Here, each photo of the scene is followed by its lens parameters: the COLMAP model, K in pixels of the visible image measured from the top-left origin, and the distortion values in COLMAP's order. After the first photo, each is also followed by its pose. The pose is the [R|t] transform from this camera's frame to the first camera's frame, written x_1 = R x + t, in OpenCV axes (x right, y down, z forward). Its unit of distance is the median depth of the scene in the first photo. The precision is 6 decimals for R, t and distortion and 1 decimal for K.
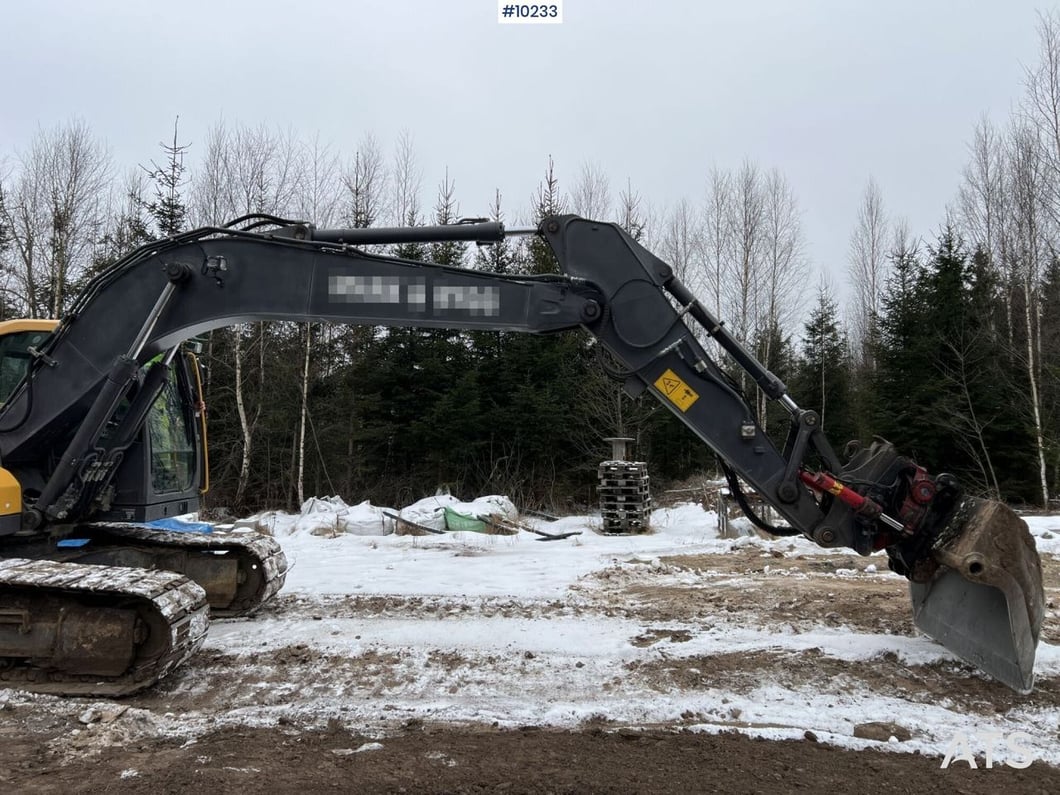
lens RADIAL K [[781.9, 0, 524.1], [0, 781.9, 393.2], [0, 0, 1]] dist [0.089847, -0.206995]
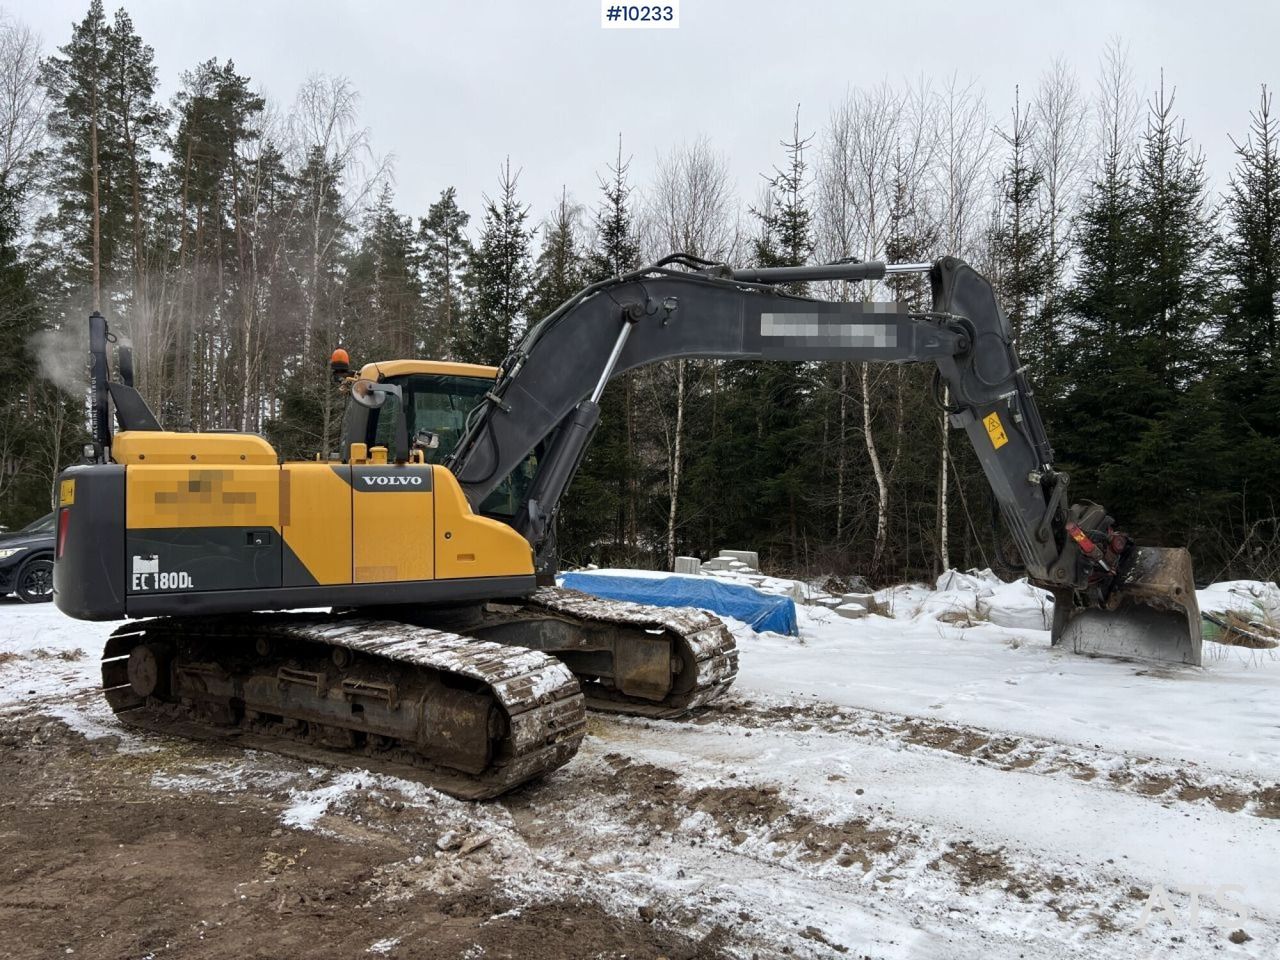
lens RADIAL K [[949.2, 0, 637.5], [0, 949.2, 472.4], [0, 0, 1]] dist [0.052439, -0.037854]
pose [[0.781343, -0.021890, -0.623718, 0.068999], [0.045393, 0.998731, 0.021814, 0.009007], [0.622449, -0.045357, 0.781345, 0.130217]]
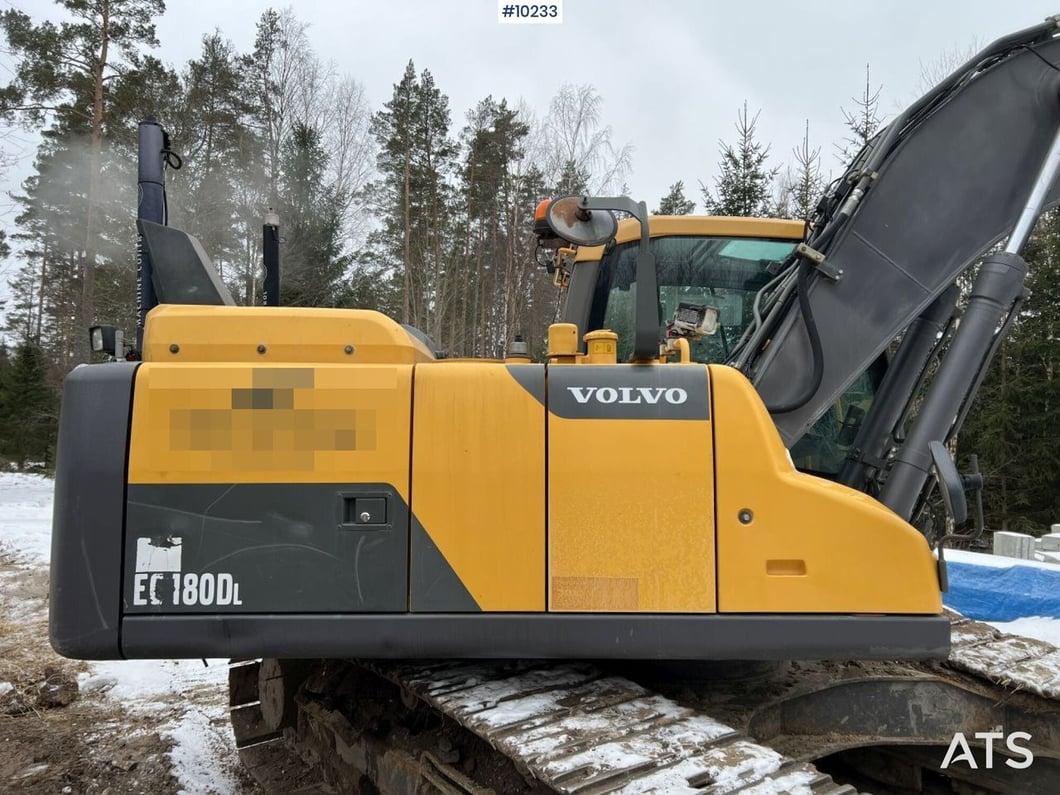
lens RADIAL K [[790.9, 0, 529.0], [0, 790.9, 390.5], [0, 0, 1]] dist [0.062373, -0.066935]
pose [[0.497409, -0.062845, -0.865237, -0.155047], [0.043886, 0.997918, -0.047253, 0.023476], [0.866405, -0.014468, 0.499132, 0.298531]]
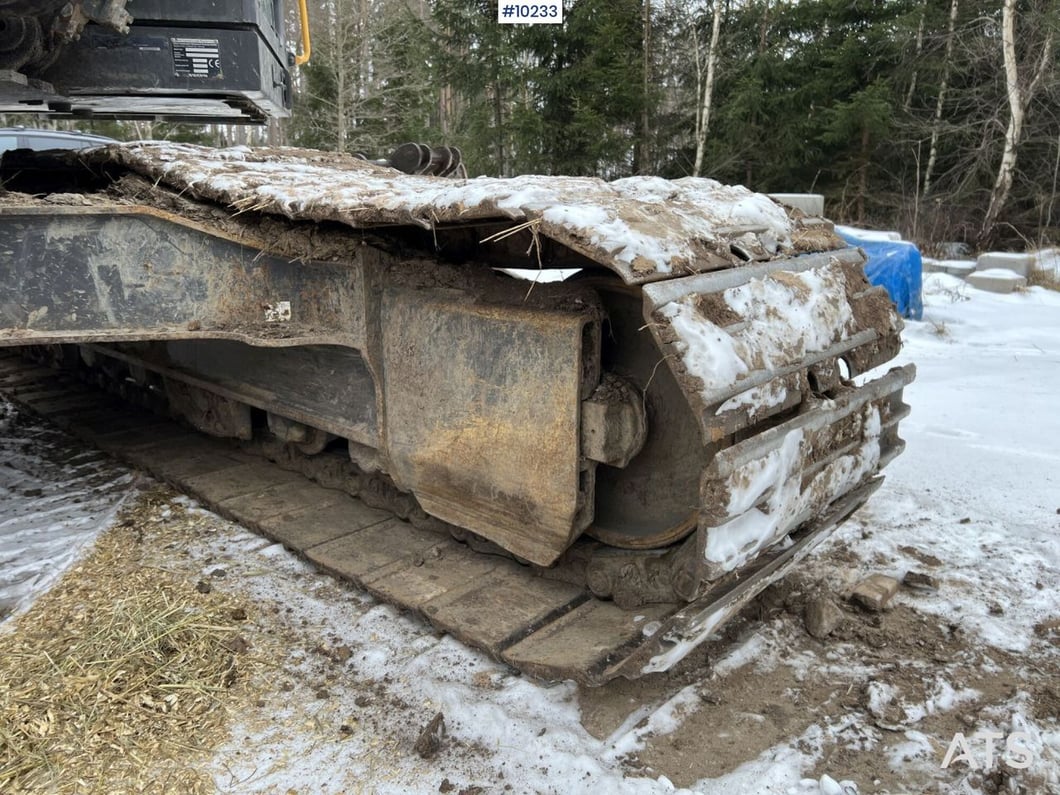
lens RADIAL K [[790.9, 0, 529.0], [0, 790.9, 390.5], [0, 0, 1]] dist [0.062373, -0.066935]
pose [[0.660061, 0.174151, -0.730747, -0.178597], [0.047097, 0.961250, 0.271626, 0.096040], [0.749734, -0.213706, 0.626282, 0.477441]]
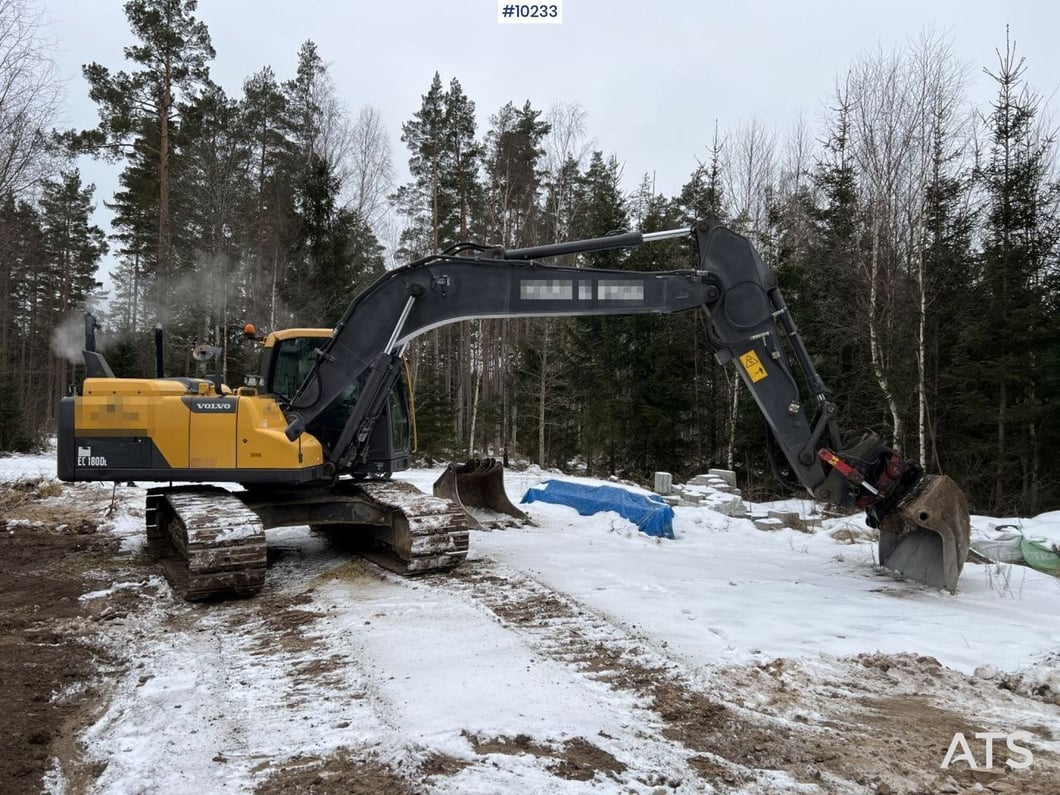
lens RADIAL K [[787.0, 0, 530.3], [0, 787.0, 409.1], [0, 0, 1]] dist [0.052577, -0.059571]
pose [[0.407714, -0.014032, -0.913002, 0.345837], [0.047435, 0.998857, 0.005831, 0.027249], [0.911877, -0.045686, 0.407914, 0.378691]]
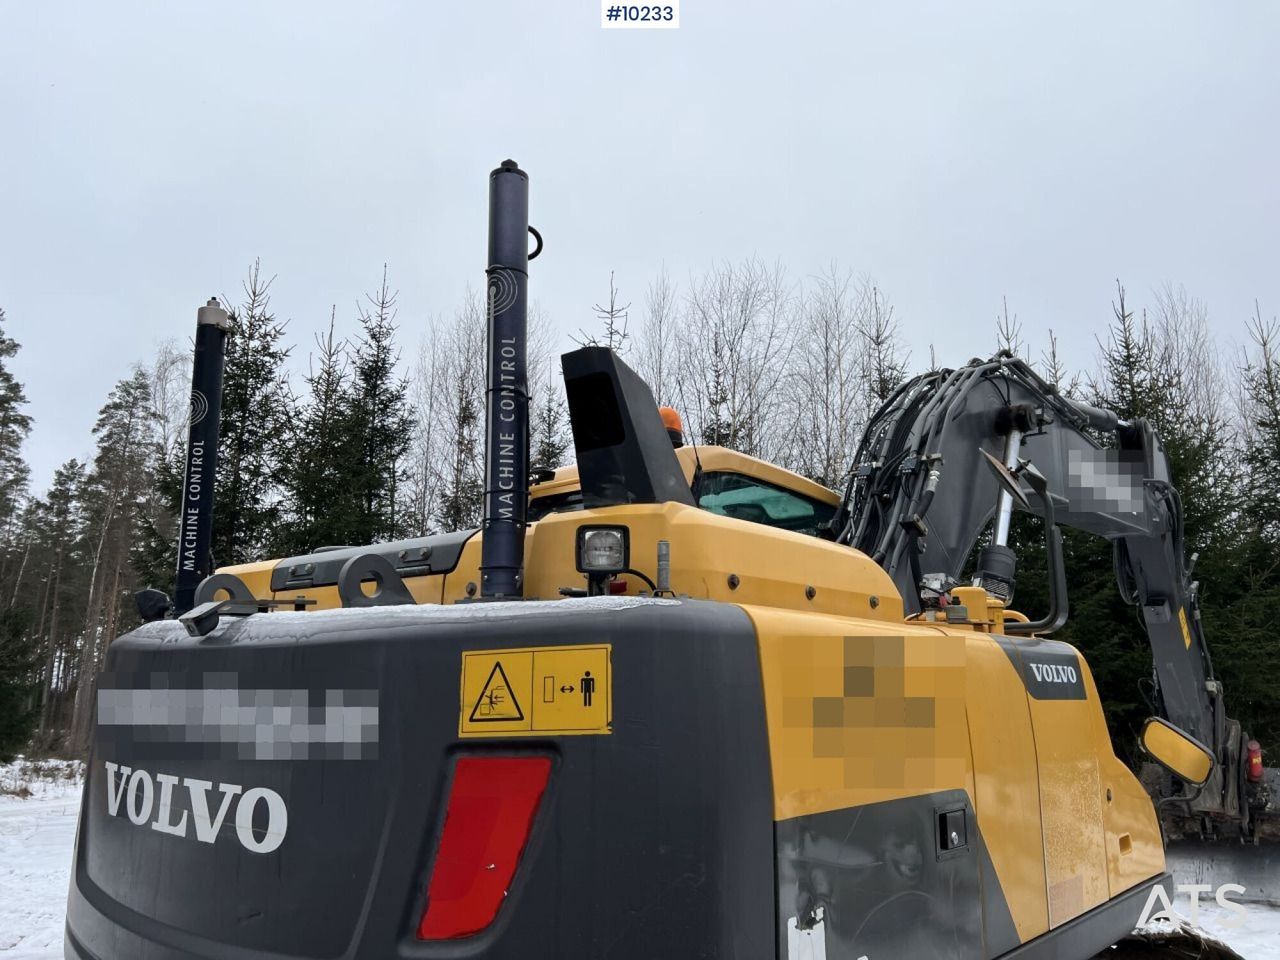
lens RADIAL K [[950.3, 0, 640.3], [0, 950.3, 494.0], [0, 0, 1]] dist [0.052577, -0.059571]
pose [[0.979339, -0.041066, -0.198011, -0.340666], [0.010946, 0.988492, -0.150873, 0.009315], [0.201928, 0.145589, 0.968519, 0.190372]]
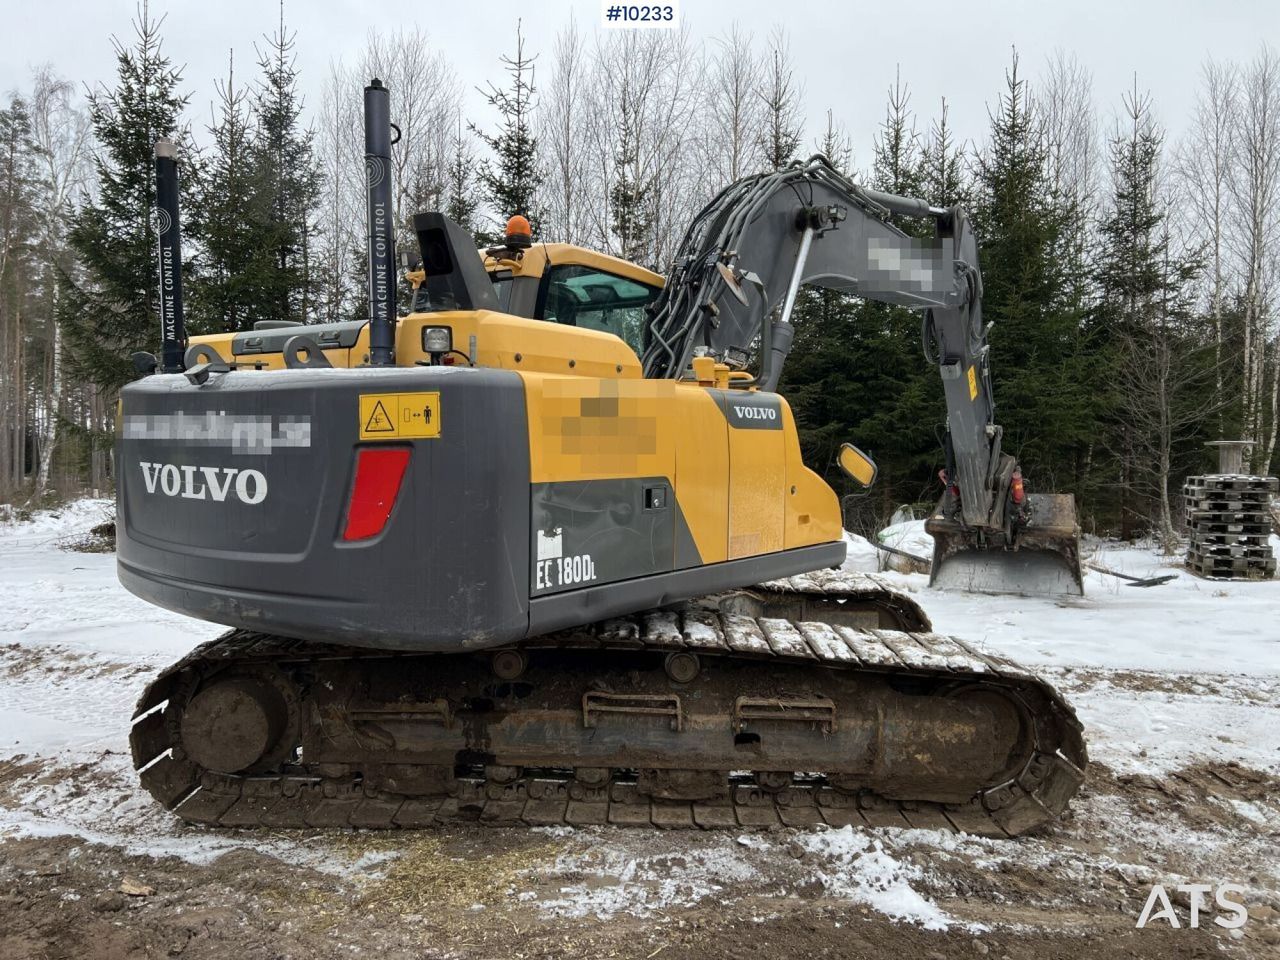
lens RADIAL K [[955.1, 0, 638.8], [0, 955.1, 471.6], [0, 0, 1]] dist [0.062373, -0.066935]
pose [[0.991504, 0.004672, -0.129989, -0.292718], [0.006133, 0.996564, 0.082603, 0.010342], [0.129928, -0.082698, 0.988069, 0.089390]]
